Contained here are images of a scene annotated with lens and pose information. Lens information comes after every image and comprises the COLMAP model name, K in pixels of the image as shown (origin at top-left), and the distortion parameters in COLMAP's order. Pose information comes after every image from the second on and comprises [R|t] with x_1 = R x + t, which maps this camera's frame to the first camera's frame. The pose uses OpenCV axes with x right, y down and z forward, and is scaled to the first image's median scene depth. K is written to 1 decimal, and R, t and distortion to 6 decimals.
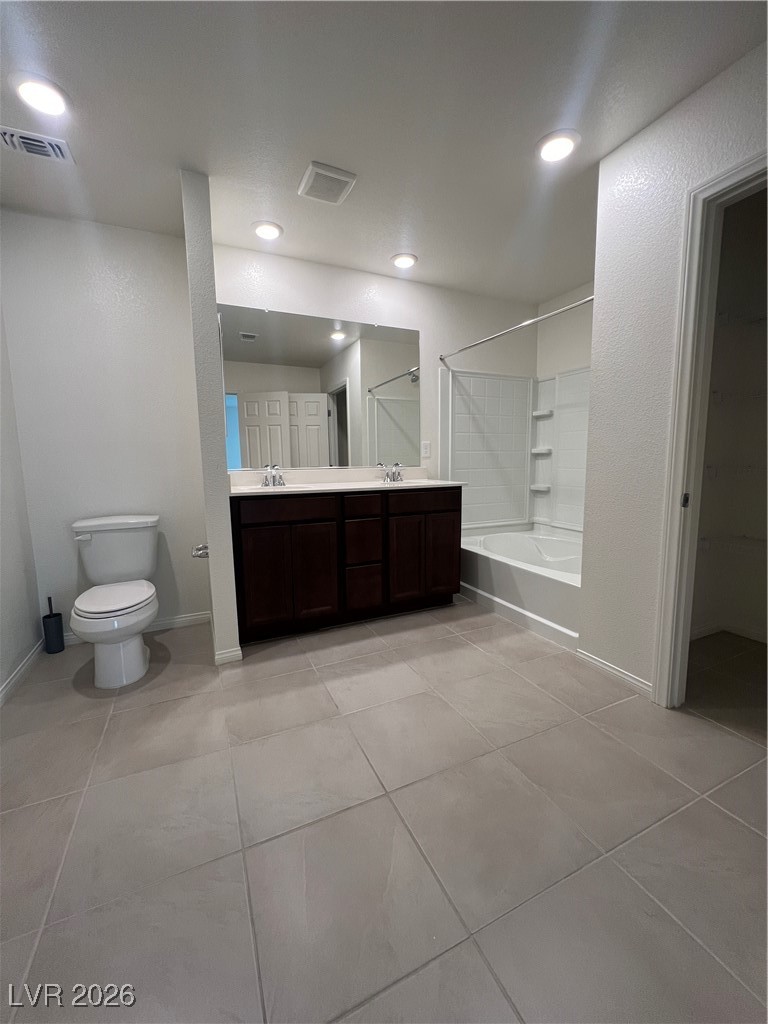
lens RADIAL K [[413.1, 0, 385.3], [0, 413.1, 510.5], [0, 0, 1]] dist [-0.001553, 0.000761]
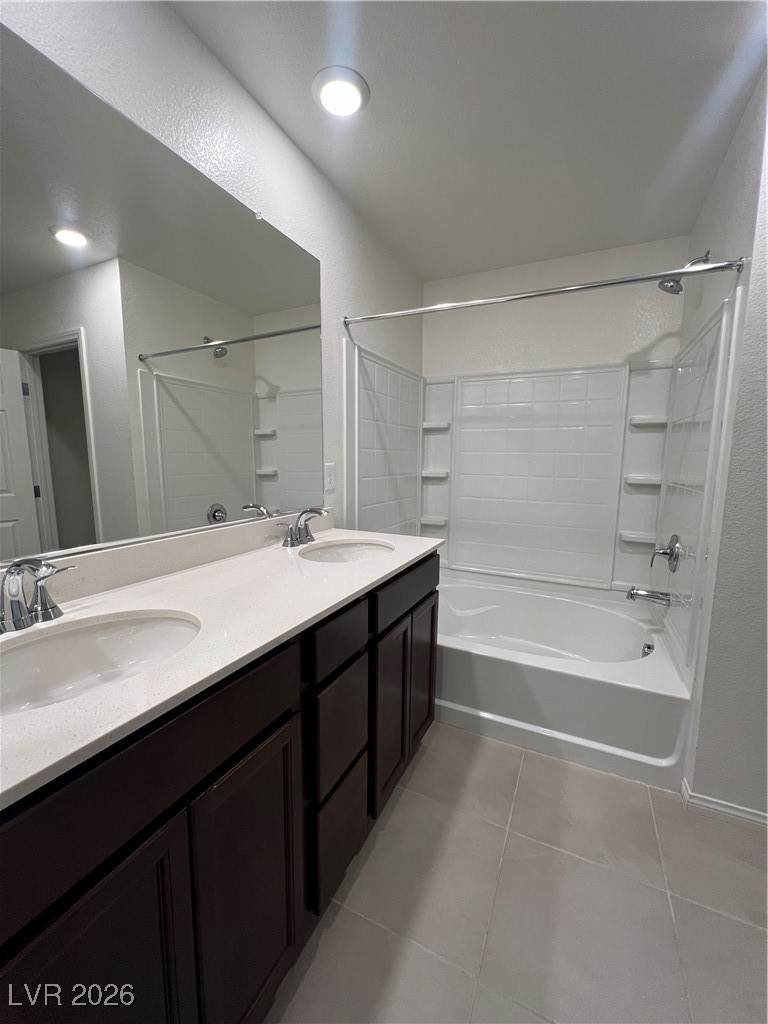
lens RADIAL K [[413.1, 0, 385.3], [0, 413.1, 510.5], [0, 0, 1]] dist [-0.001553, 0.000761]
pose [[0.772826, -0.061234, 0.631657, -0.199644], [0.060021, 0.997925, 0.023305, -0.106682], [-0.631774, 0.019902, 0.774897, 0.493762]]
